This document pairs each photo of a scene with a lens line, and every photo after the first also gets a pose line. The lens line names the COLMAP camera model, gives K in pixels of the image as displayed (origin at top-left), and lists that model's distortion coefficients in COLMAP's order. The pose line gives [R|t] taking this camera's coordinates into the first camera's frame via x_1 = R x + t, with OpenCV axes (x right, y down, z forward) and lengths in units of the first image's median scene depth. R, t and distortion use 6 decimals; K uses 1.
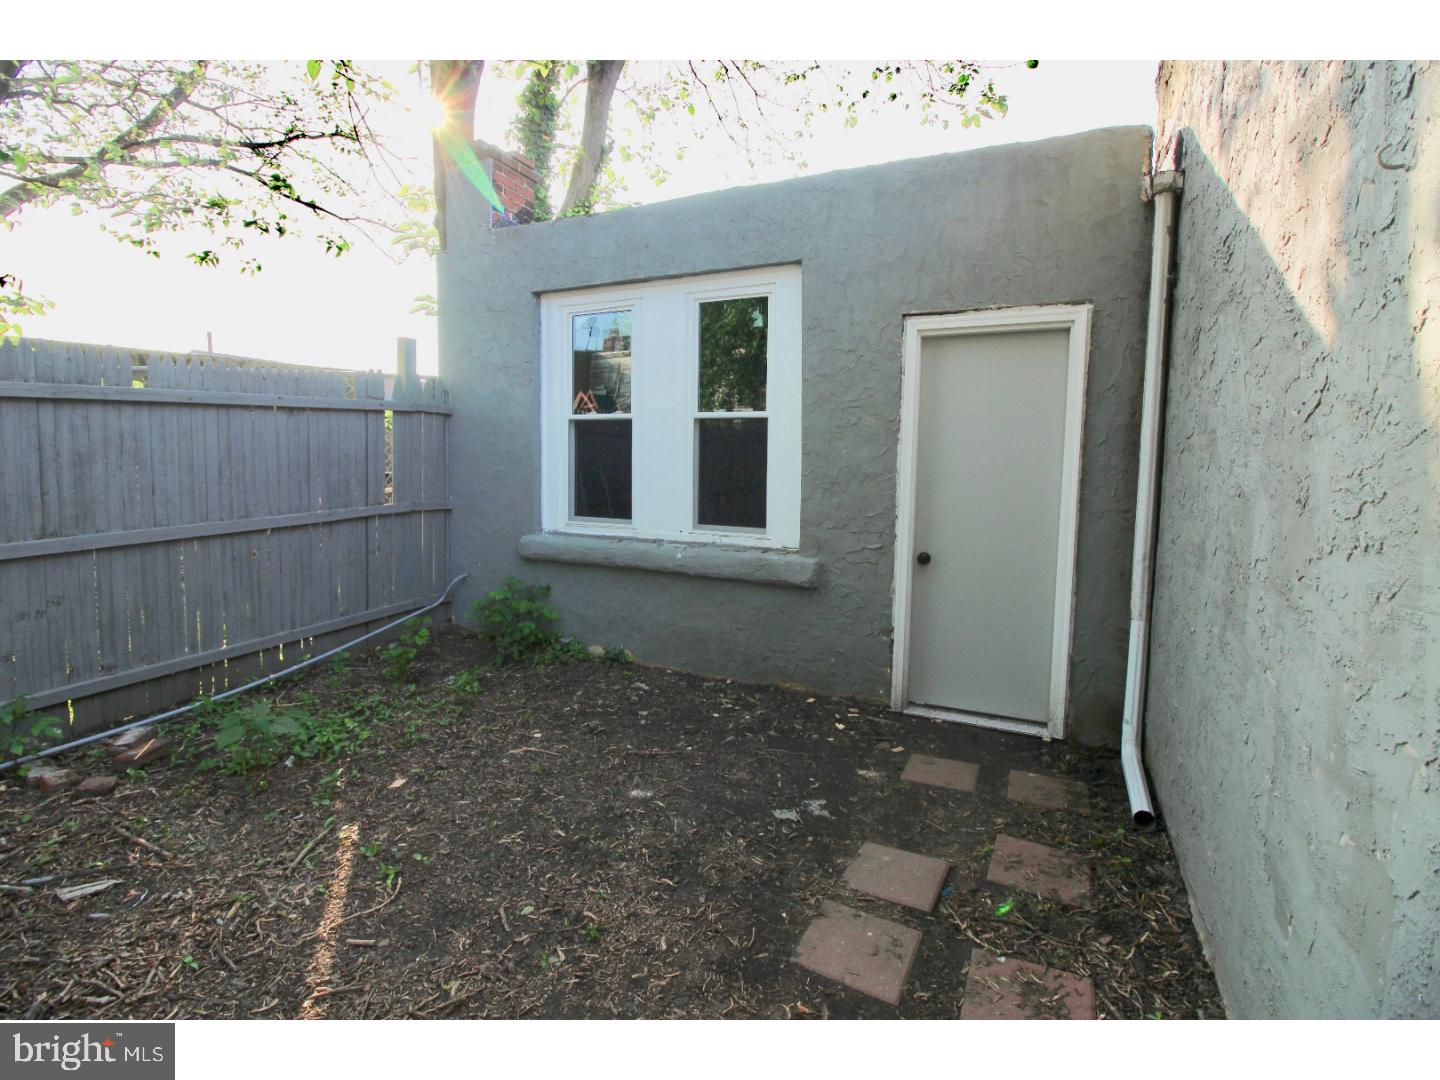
lens RADIAL K [[665.9, 0, 718.3], [0, 665.9, 516.3], [0, 0, 1]] dist [0.000750, -0.011852]
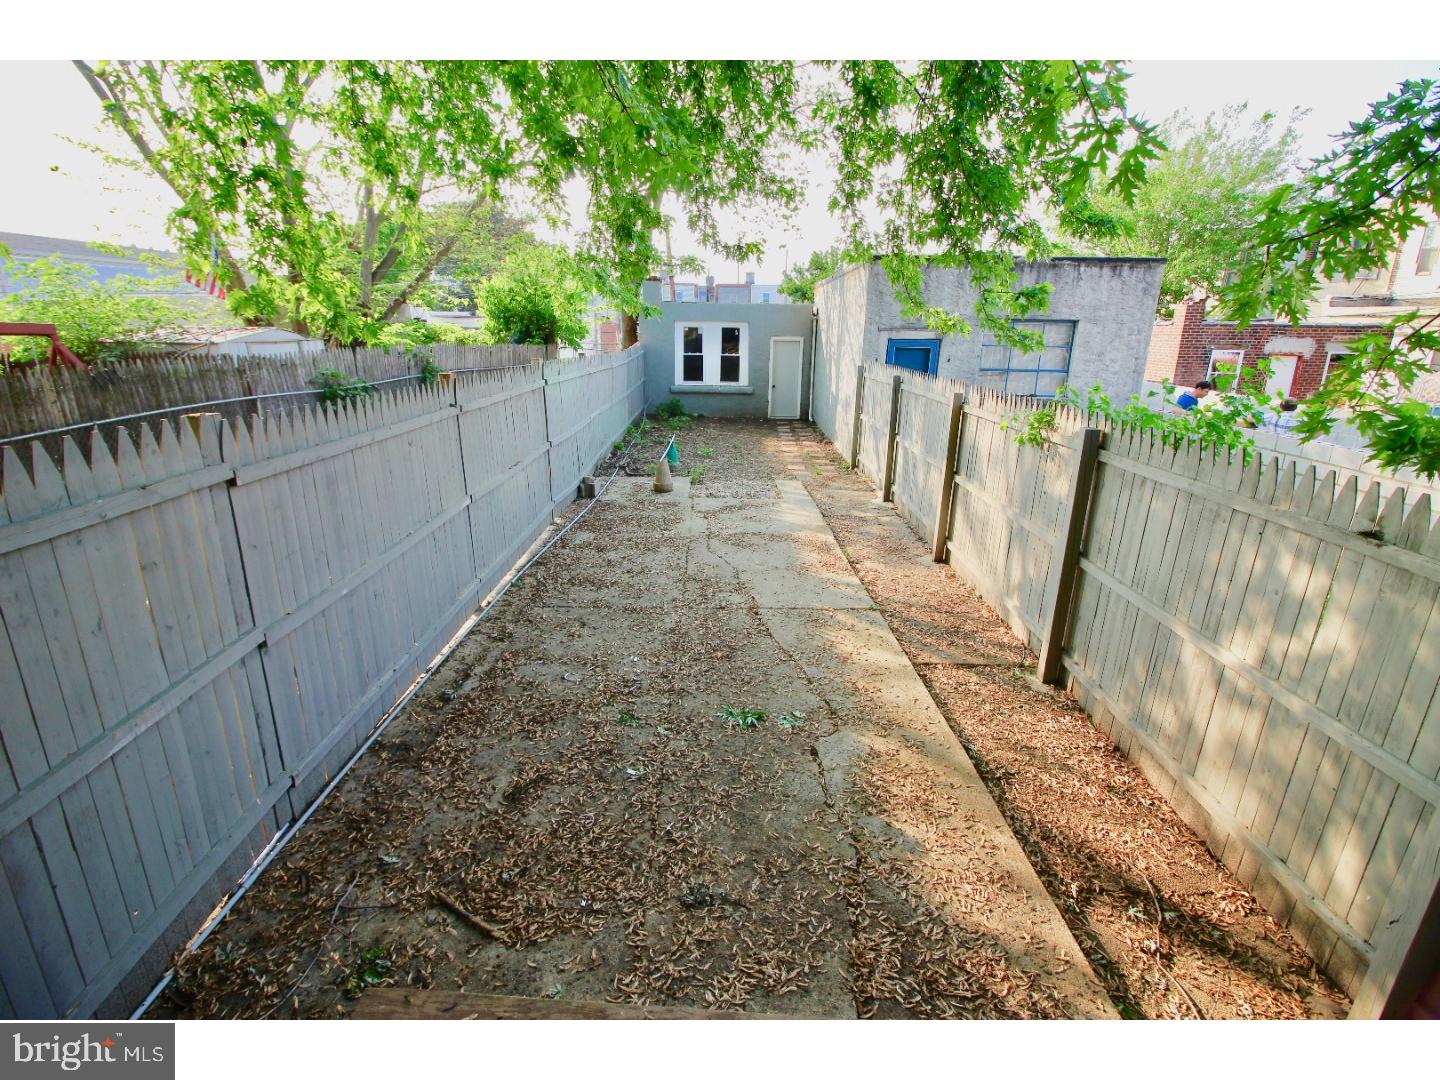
lens RADIAL K [[665.9, 0, 718.3], [0, 665.9, 516.3], [0, 0, 1]] dist [0.000750, -0.011852]
pose [[0.914120, -0.119024, 0.387579, -1.849062], [0.033124, 0.974668, 0.221192, -0.091608], [-0.404088, -0.189358, 0.894906, -3.030101]]
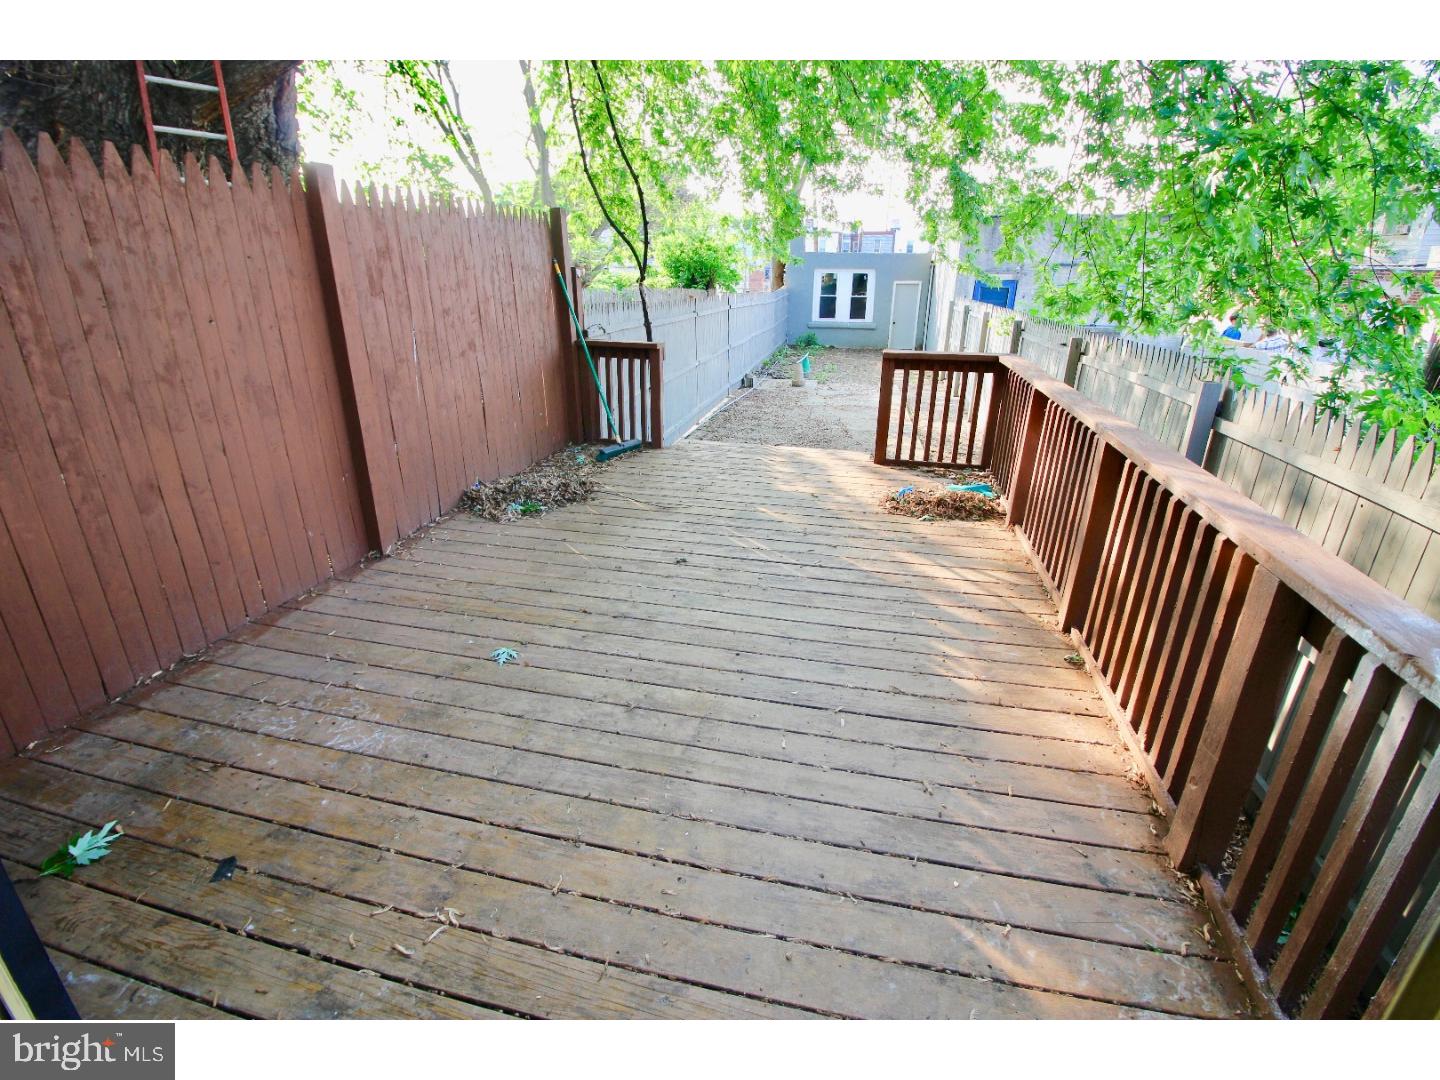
lens RADIAL K [[665.9, 0, 718.3], [0, 665.9, 516.3], [0, 0, 1]] dist [0.000750, -0.011852]
pose [[0.977102, -0.087595, 0.193902, -2.248239], [0.029910, 0.958823, 0.282426, -0.004650], [-0.210657, -0.270160, 0.939488, -4.198949]]
